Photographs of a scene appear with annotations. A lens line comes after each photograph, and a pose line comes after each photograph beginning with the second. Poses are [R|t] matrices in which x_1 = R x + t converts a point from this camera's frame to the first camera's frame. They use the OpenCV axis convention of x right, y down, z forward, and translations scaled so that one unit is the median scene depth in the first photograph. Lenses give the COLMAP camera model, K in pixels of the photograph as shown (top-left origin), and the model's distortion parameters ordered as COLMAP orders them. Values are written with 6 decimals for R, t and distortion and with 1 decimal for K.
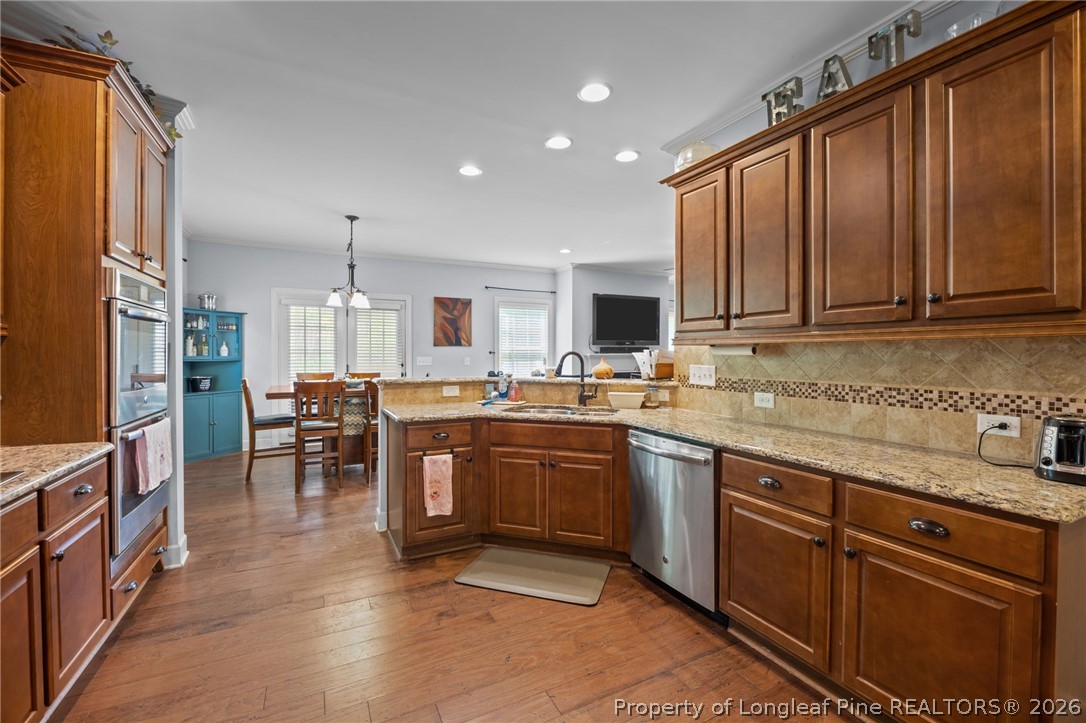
lens RADIAL K [[459.6, 0, 543.0], [0, 459.6, 356.7], [0, 0, 1]] dist [0.000443, -0.000082]
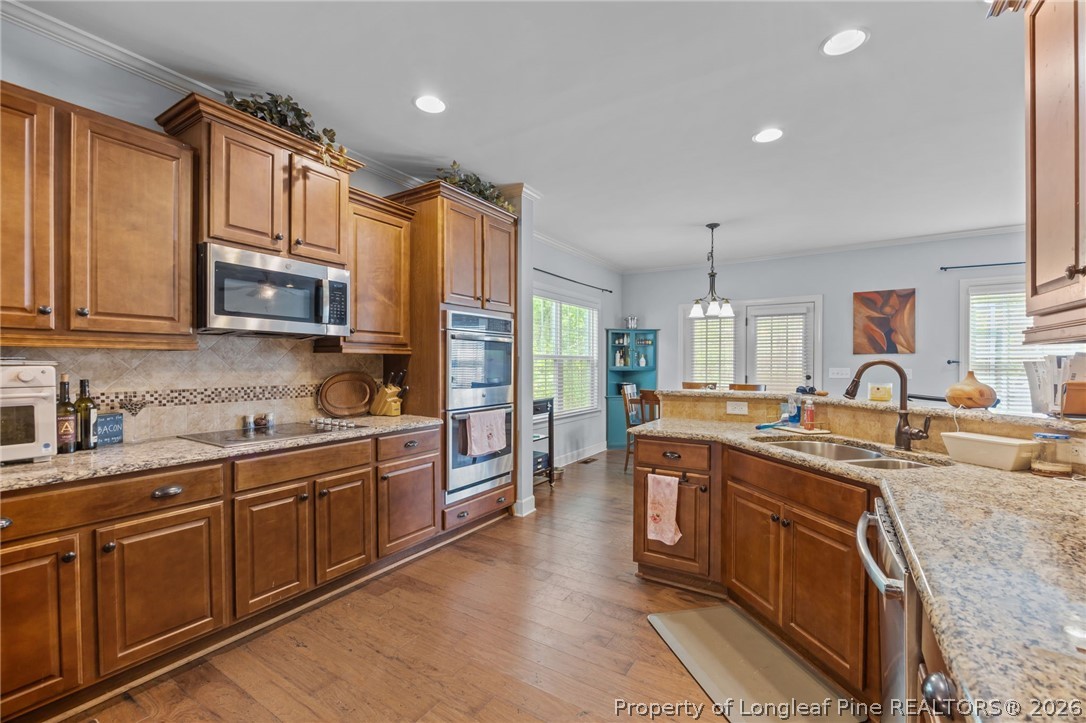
lens RADIAL K [[456.0, 0, 543.2], [0, 456.0, 369.0], [0, 0, 1]] dist [-0.001687, -0.000072]
pose [[0.517245, 0.007580, -0.855804, 0.369216], [-0.004479, 0.999971, 0.006149, -0.000383], [0.855826, 0.000653, 0.517264, 0.293074]]
